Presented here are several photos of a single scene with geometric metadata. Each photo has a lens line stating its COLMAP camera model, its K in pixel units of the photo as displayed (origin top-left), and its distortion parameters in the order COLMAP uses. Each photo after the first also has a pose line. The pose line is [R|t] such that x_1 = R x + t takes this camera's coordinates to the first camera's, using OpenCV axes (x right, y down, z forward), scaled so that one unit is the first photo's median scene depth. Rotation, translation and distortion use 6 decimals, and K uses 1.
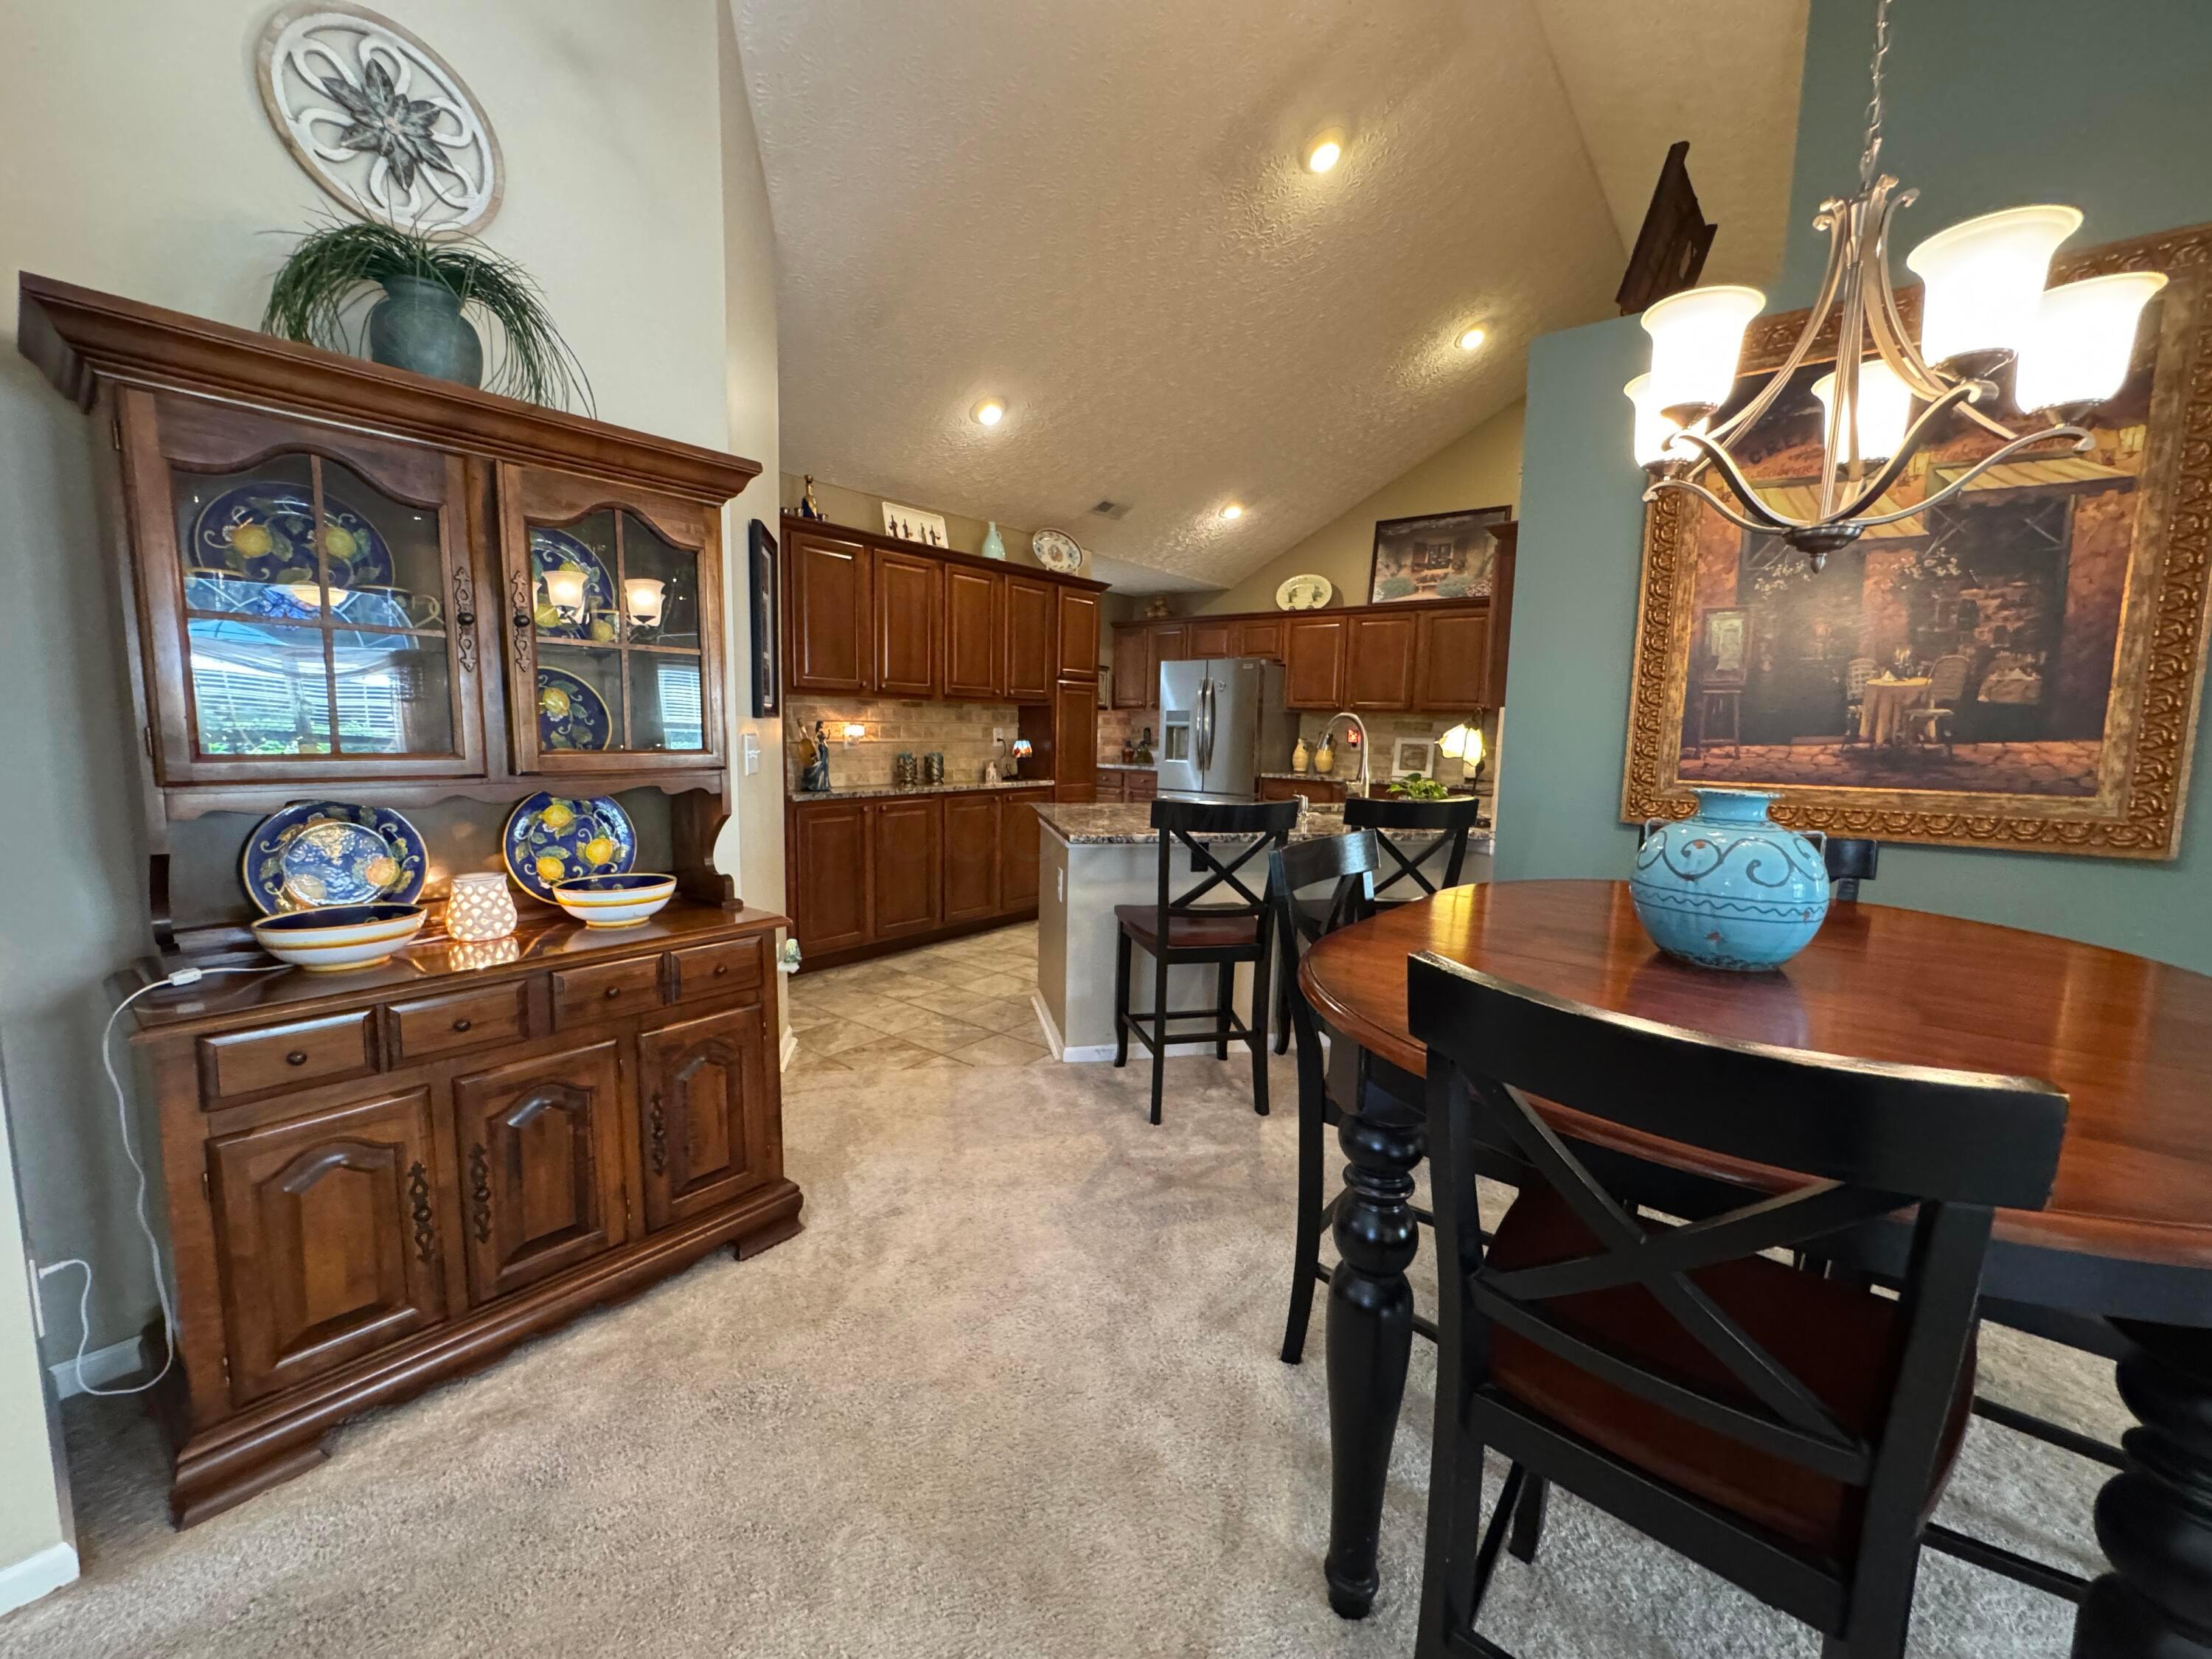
lens RADIAL K [[885.1, 0, 1104.7], [0, 885.1, 827.9], [0, 0, 1]] dist [-0.002183, 0.000189]
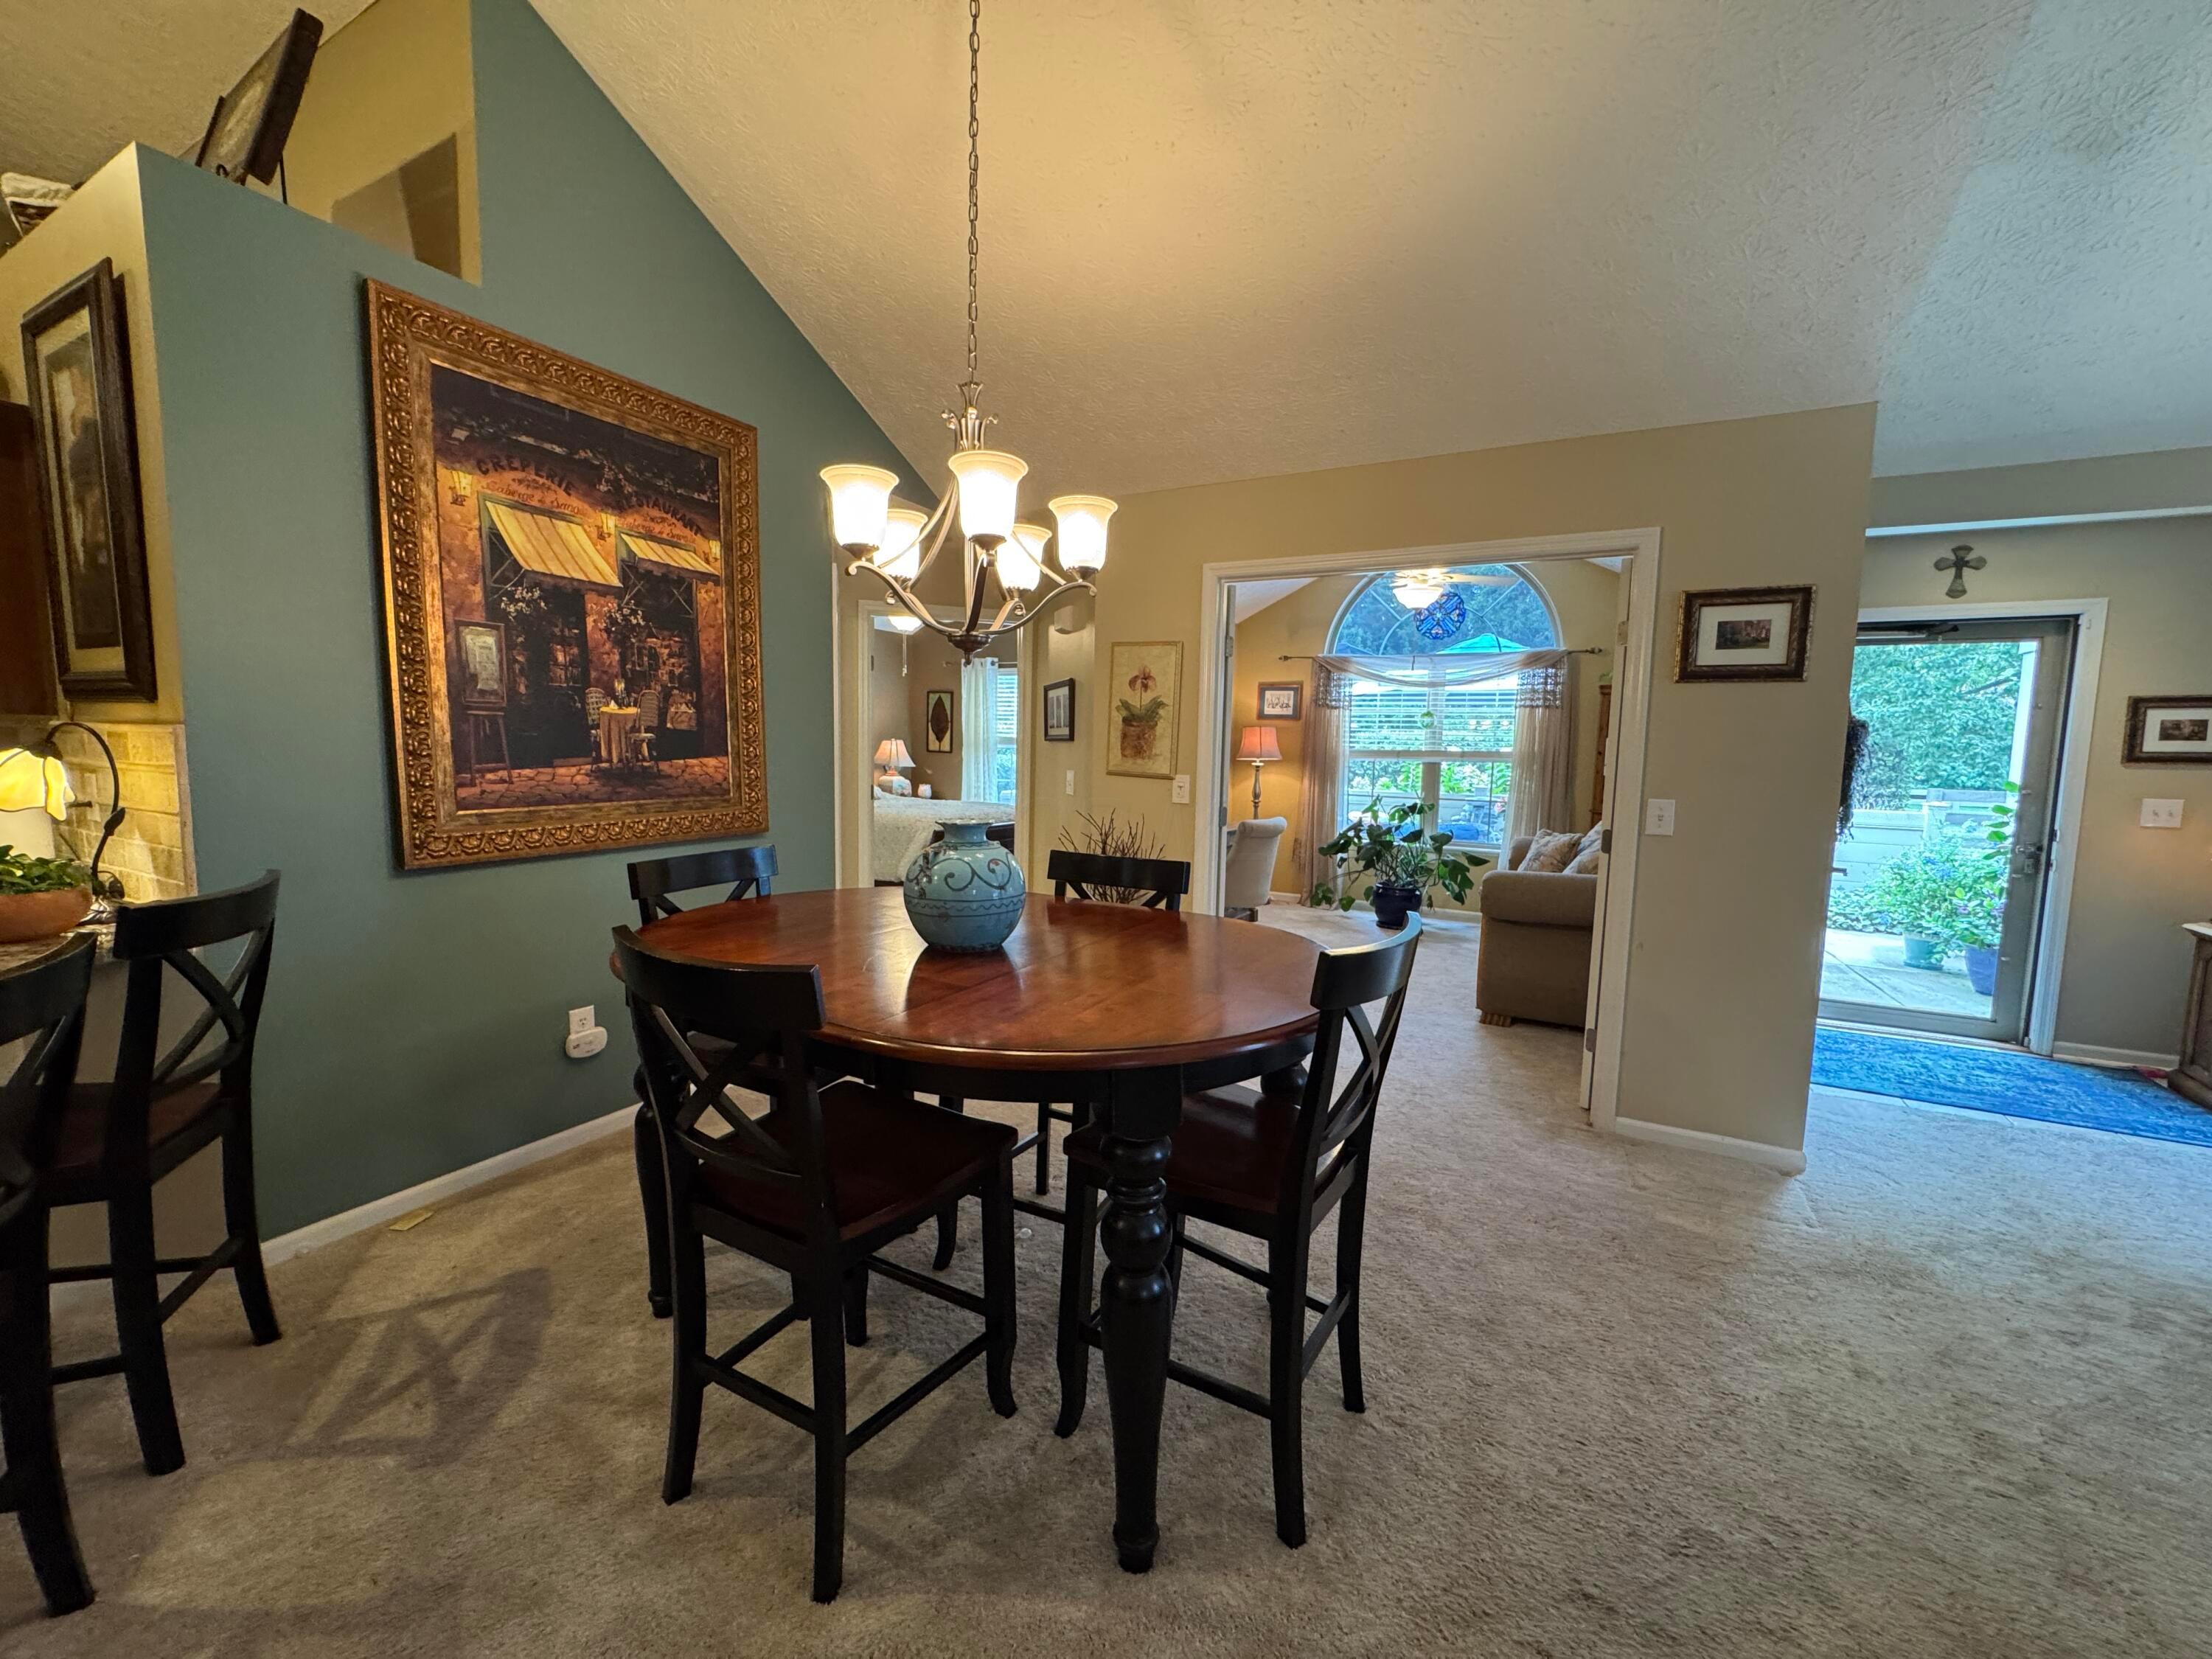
lens RADIAL K [[885.1, 0, 1105.2], [0, 885.1, 827.4], [0, 0, 1]] dist [-0.002183, 0.000189]
pose [[-0.170357, -0.118201, 0.978267, -0.272855], [0.091826, 0.986555, 0.135193, -0.081533], [-0.981095, 0.112862, -0.157213, 0.419315]]
